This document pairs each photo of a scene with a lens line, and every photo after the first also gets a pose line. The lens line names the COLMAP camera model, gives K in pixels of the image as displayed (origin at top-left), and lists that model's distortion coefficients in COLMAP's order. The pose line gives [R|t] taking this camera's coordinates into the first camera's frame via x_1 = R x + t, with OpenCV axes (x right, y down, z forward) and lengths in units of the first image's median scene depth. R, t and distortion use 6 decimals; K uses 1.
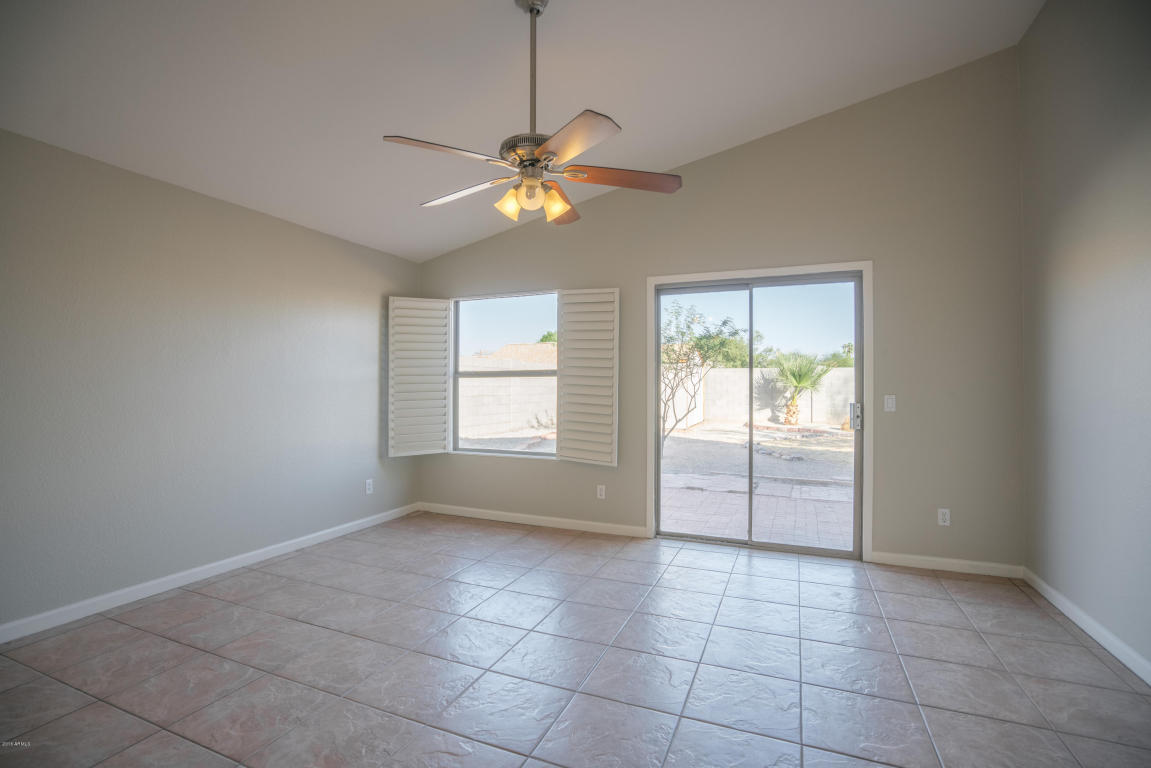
lens RADIAL K [[532.1, 0, 566.0], [0, 532.1, 384.4], [0, 0, 1]] dist [-0.040838, 0.017560]
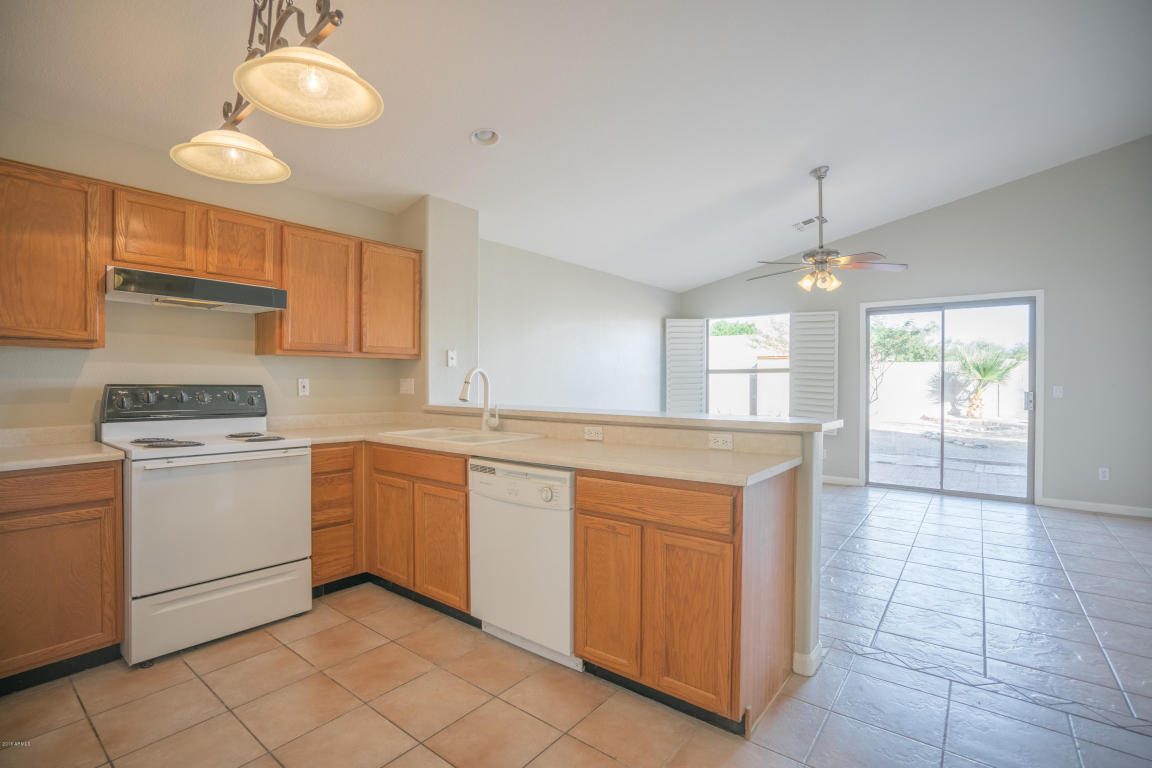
lens RADIAL K [[532.6, 0, 566.0], [0, 532.6, 382.1], [0, 0, 1]] dist [-0.040838, 0.017560]
pose [[0.966488, 0.001441, -0.256707, -0.207292], [0.000554, 0.999970, 0.007700, -0.000958], [0.256710, -0.007584, 0.966459, -0.477964]]
